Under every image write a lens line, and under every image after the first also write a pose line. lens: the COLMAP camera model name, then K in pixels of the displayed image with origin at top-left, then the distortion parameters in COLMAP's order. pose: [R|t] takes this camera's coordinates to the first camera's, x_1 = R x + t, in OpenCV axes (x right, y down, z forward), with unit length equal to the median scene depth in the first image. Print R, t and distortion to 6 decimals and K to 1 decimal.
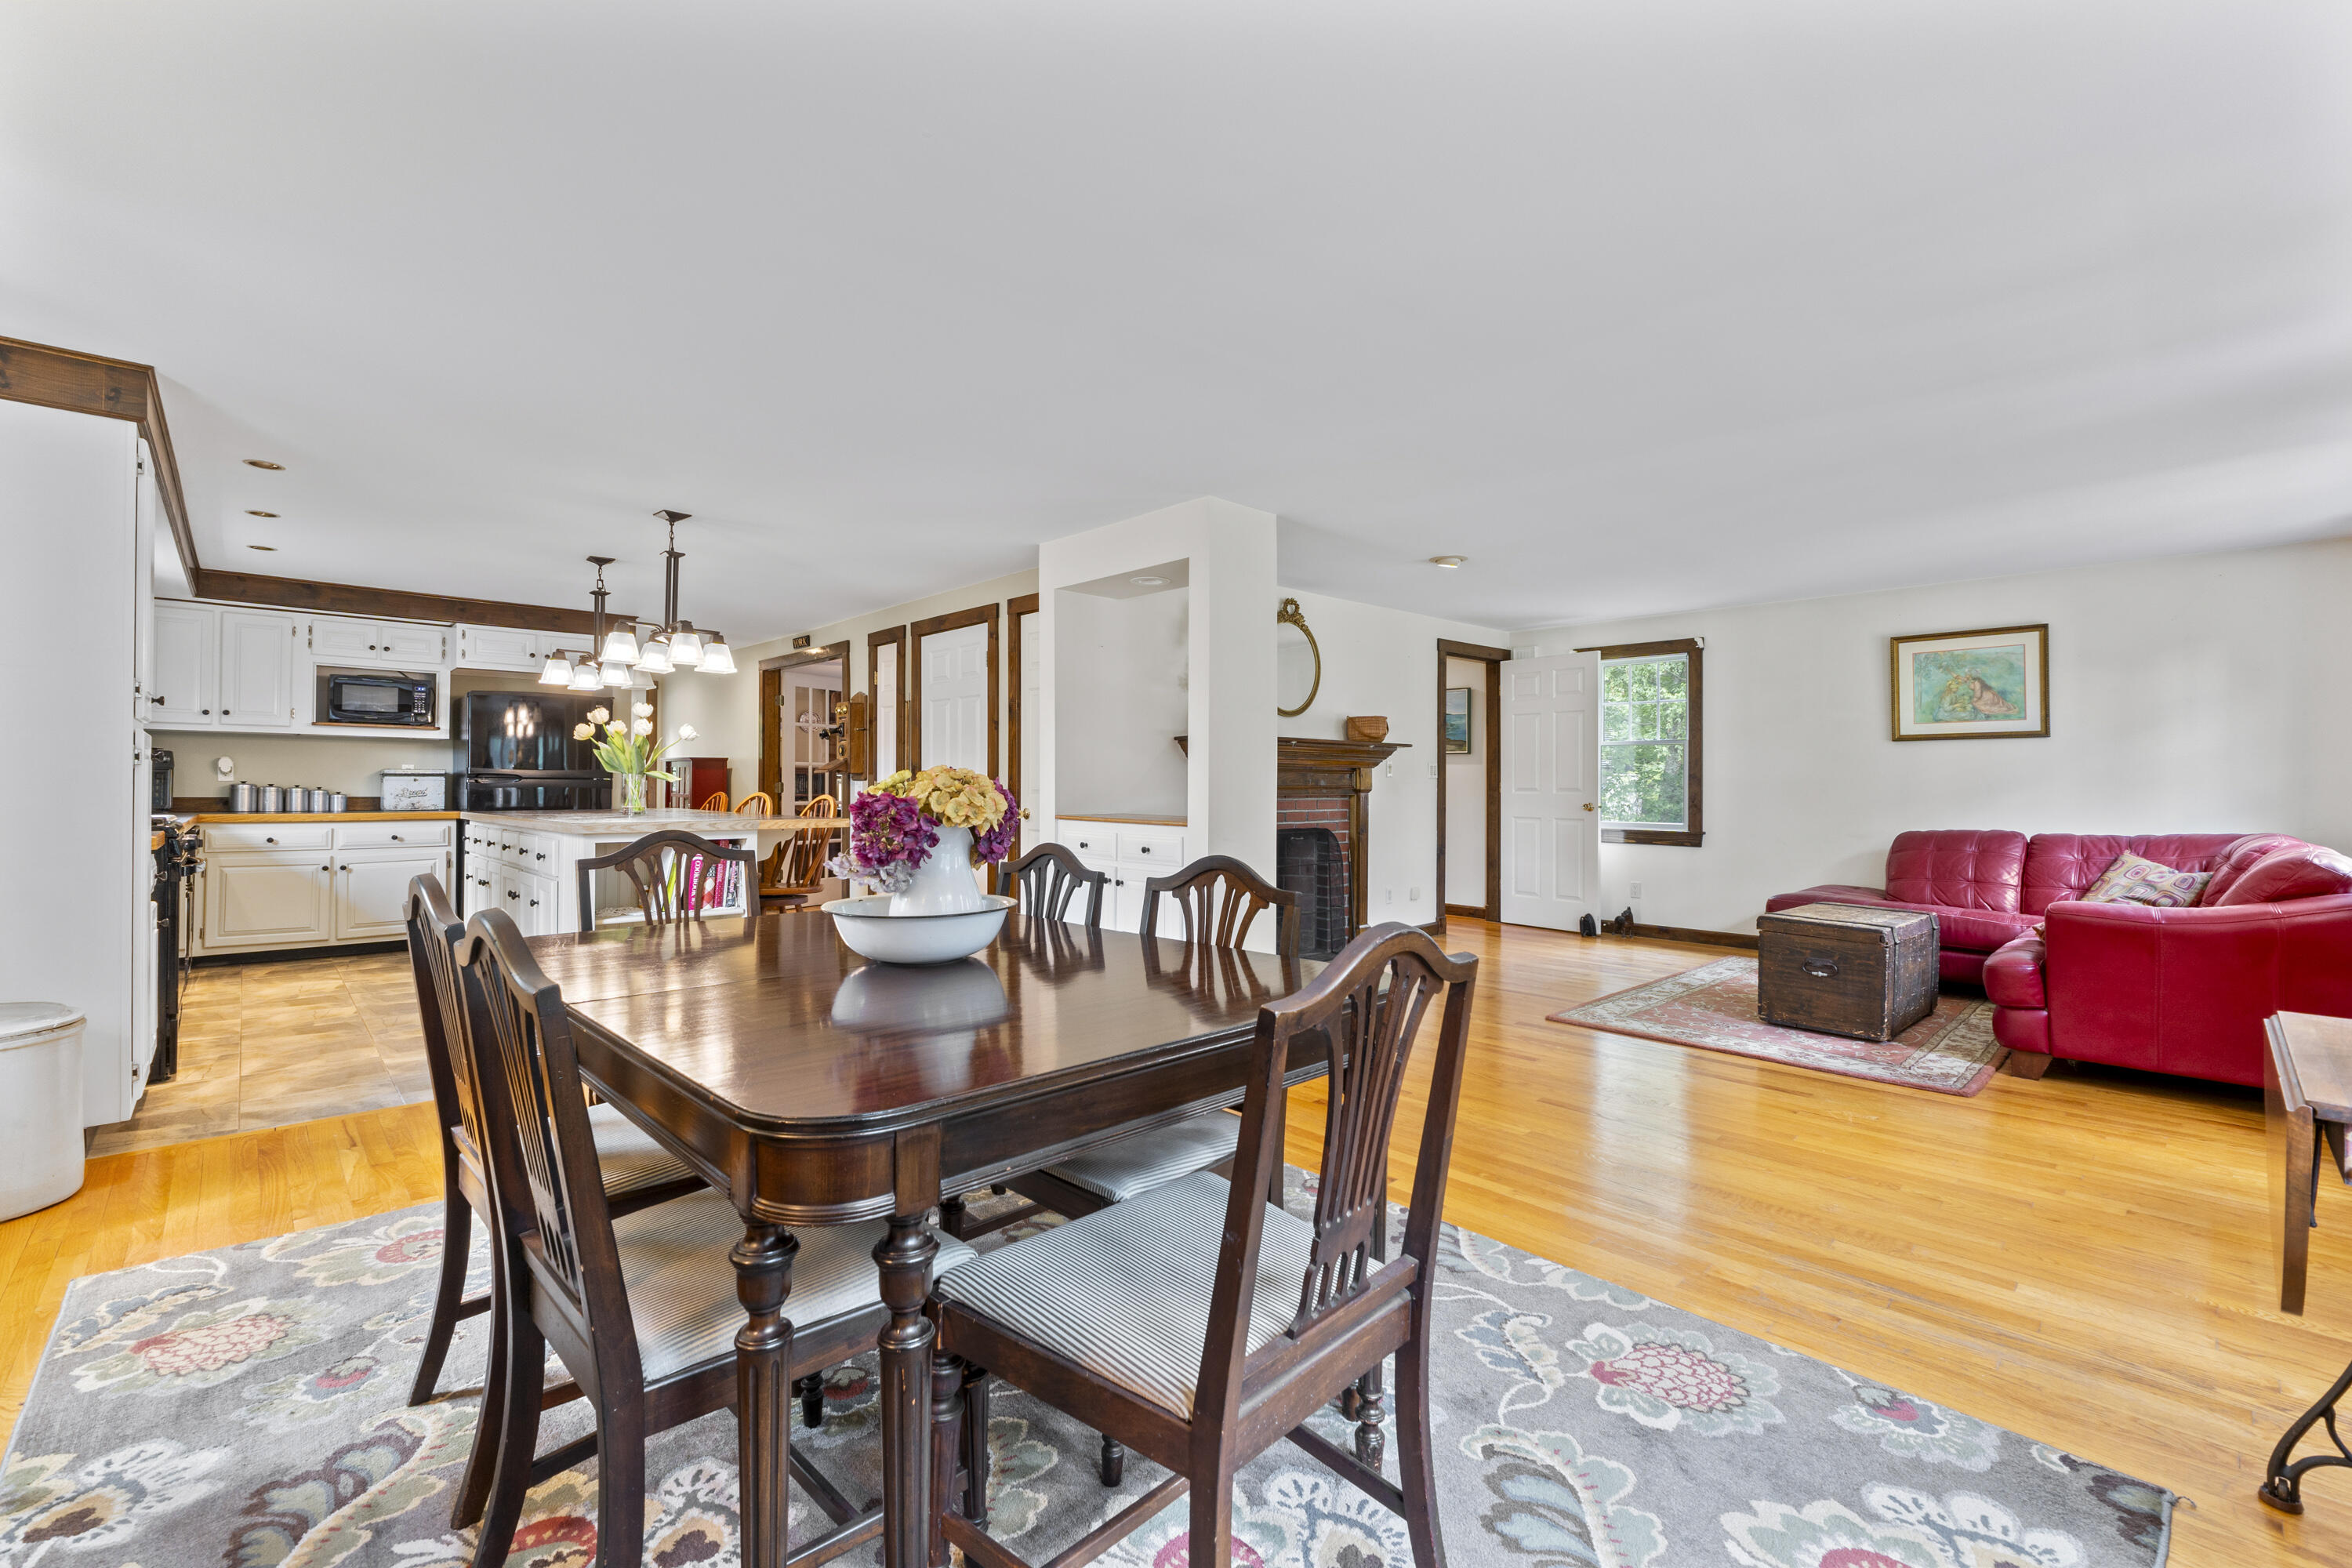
lens RADIAL K [[996.9, 0, 1168.9], [0, 996.9, 778.6], [0, 0, 1]] dist [-0.001385, -0.000573]
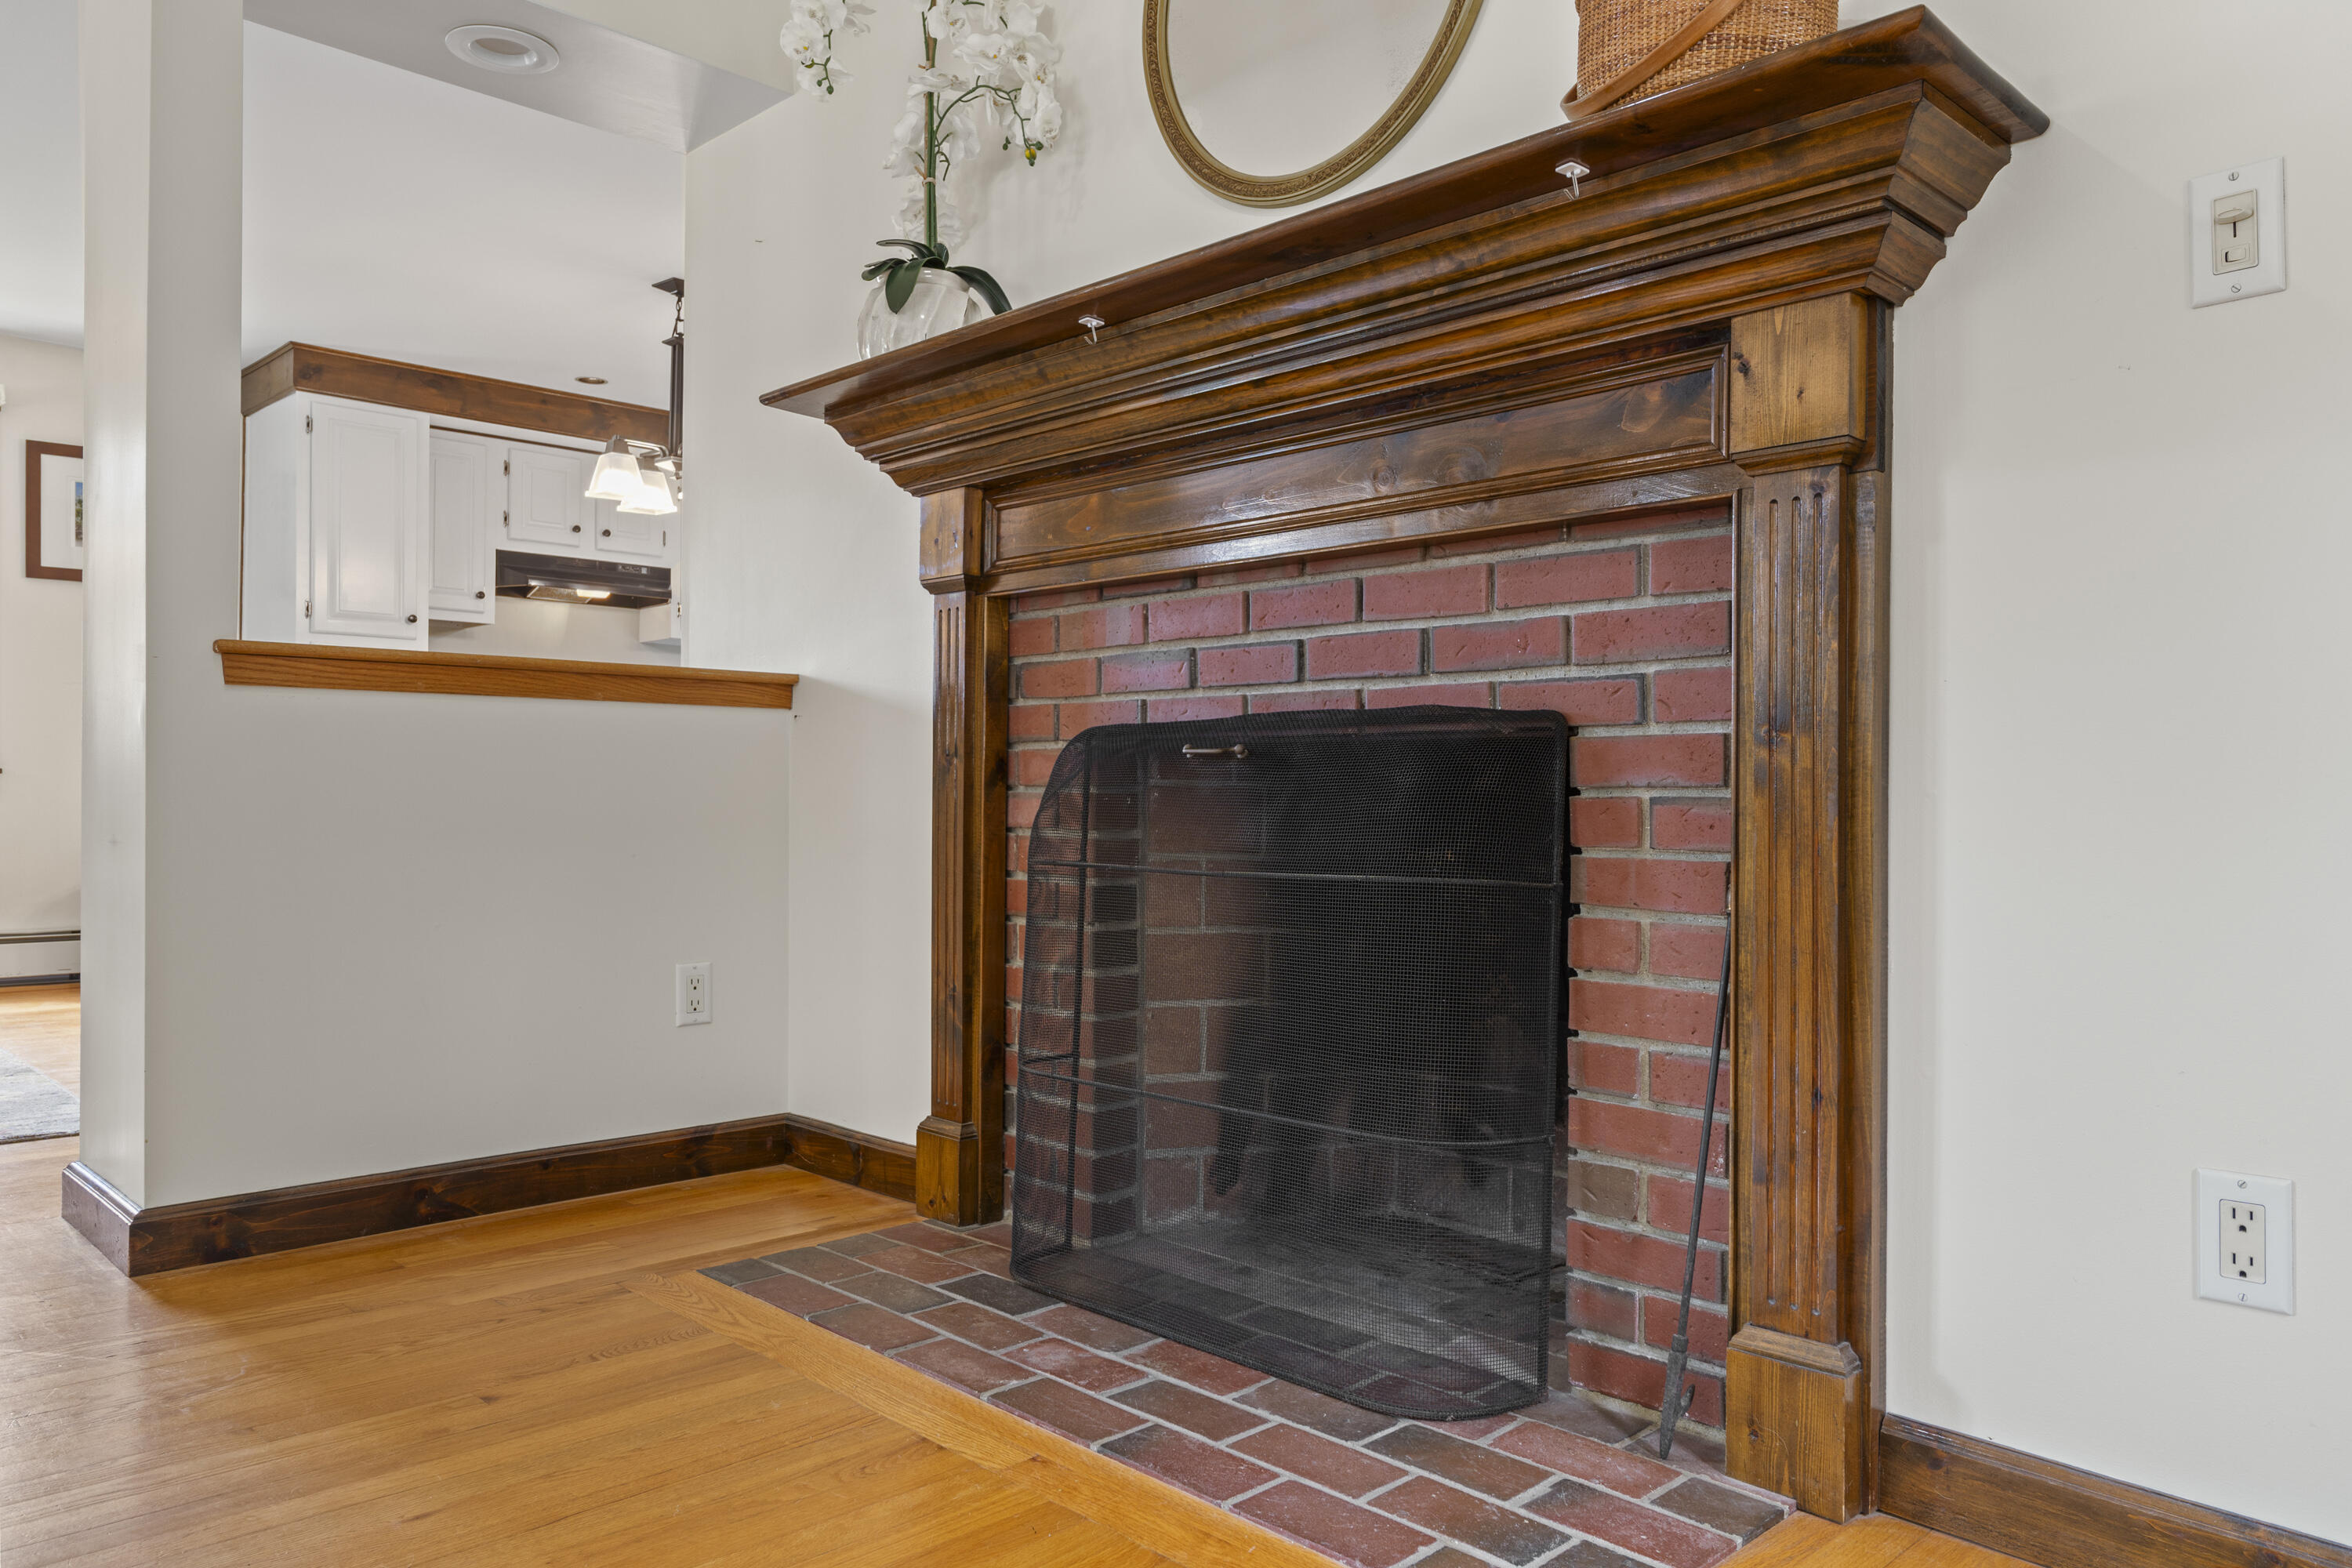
lens RADIAL K [[1636.0, 0, 1176.0], [0, 1636.0, 784.0], [0, 0, 1]] dist [0.004403, 0.000283]
pose [[0.017022, -0.011073, -0.999794, 0.512813], [-0.001943, 0.999936, -0.011107, 0.075003], [0.999853, 0.002132, 0.017000, 1.040889]]
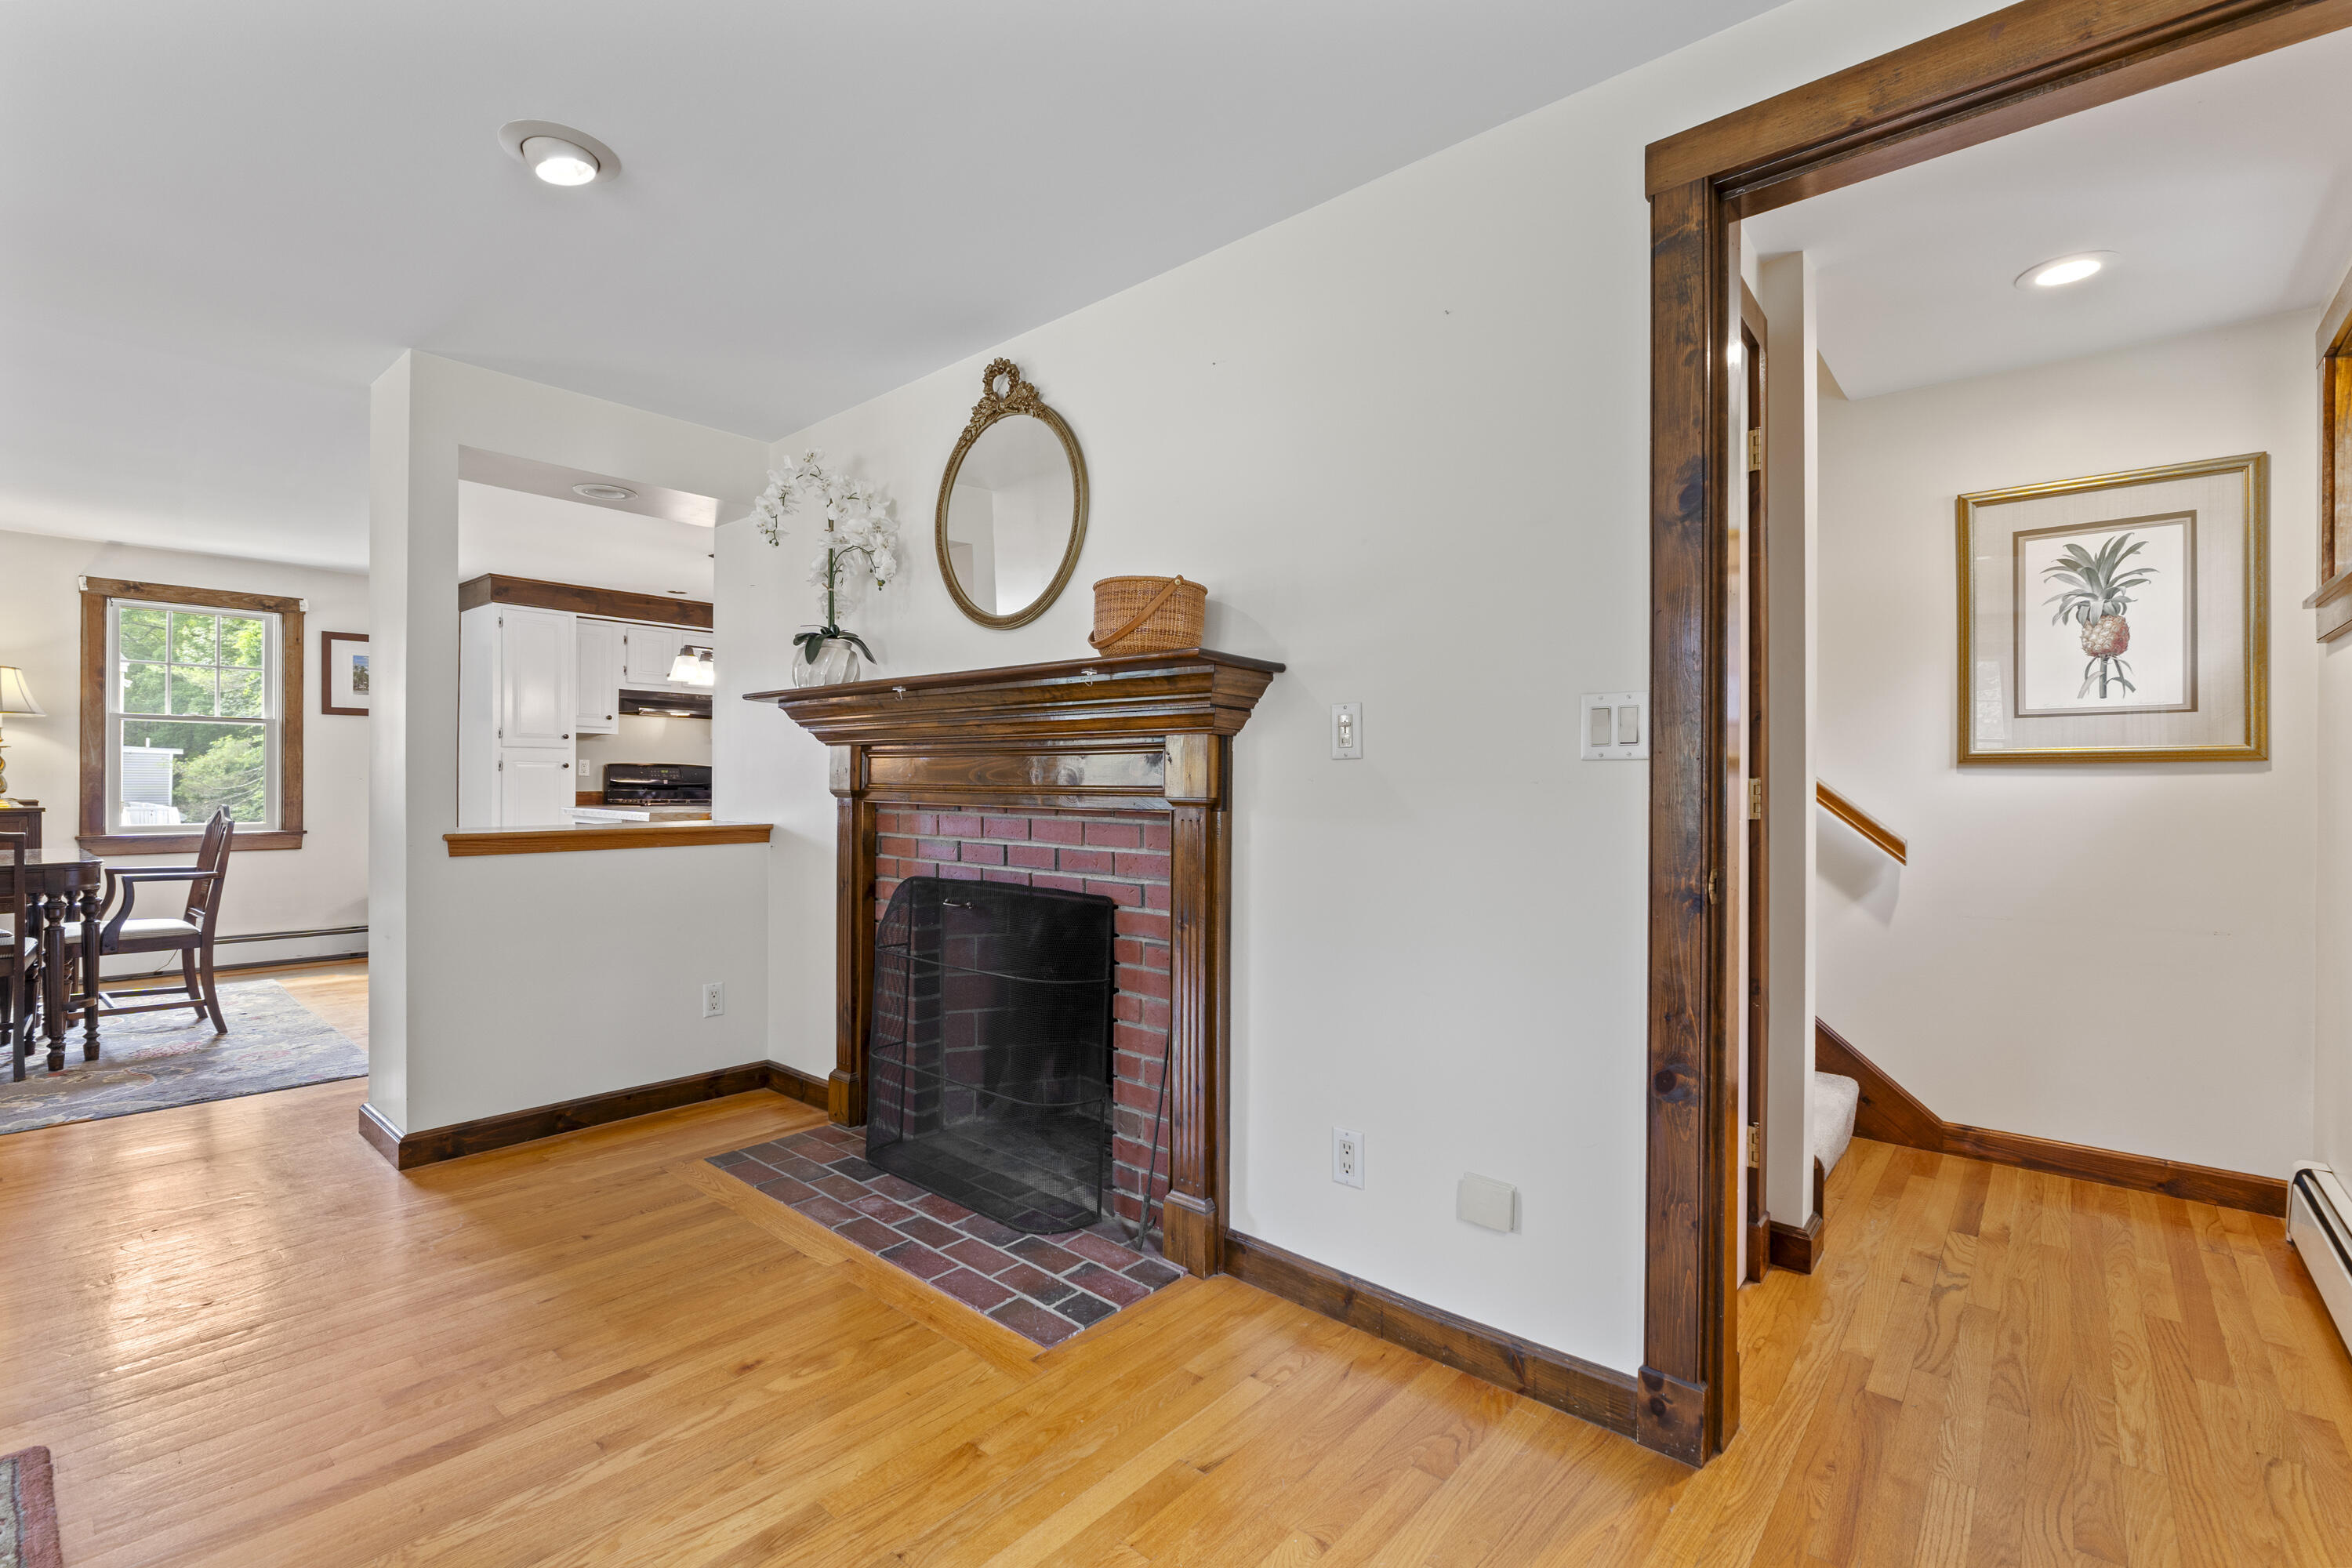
lens RADIAL K [[1043.7, 0, 1168.3], [0, 1043.7, 782.0], [0, 0, 1]] dist [-0.000711, 0.000089]
pose [[0.095408, -0.004005, -0.995430, 0.633529], [-0.001987, 0.999989, -0.004213, 0.007942], [0.995436, 0.002380, 0.095399, 1.107045]]
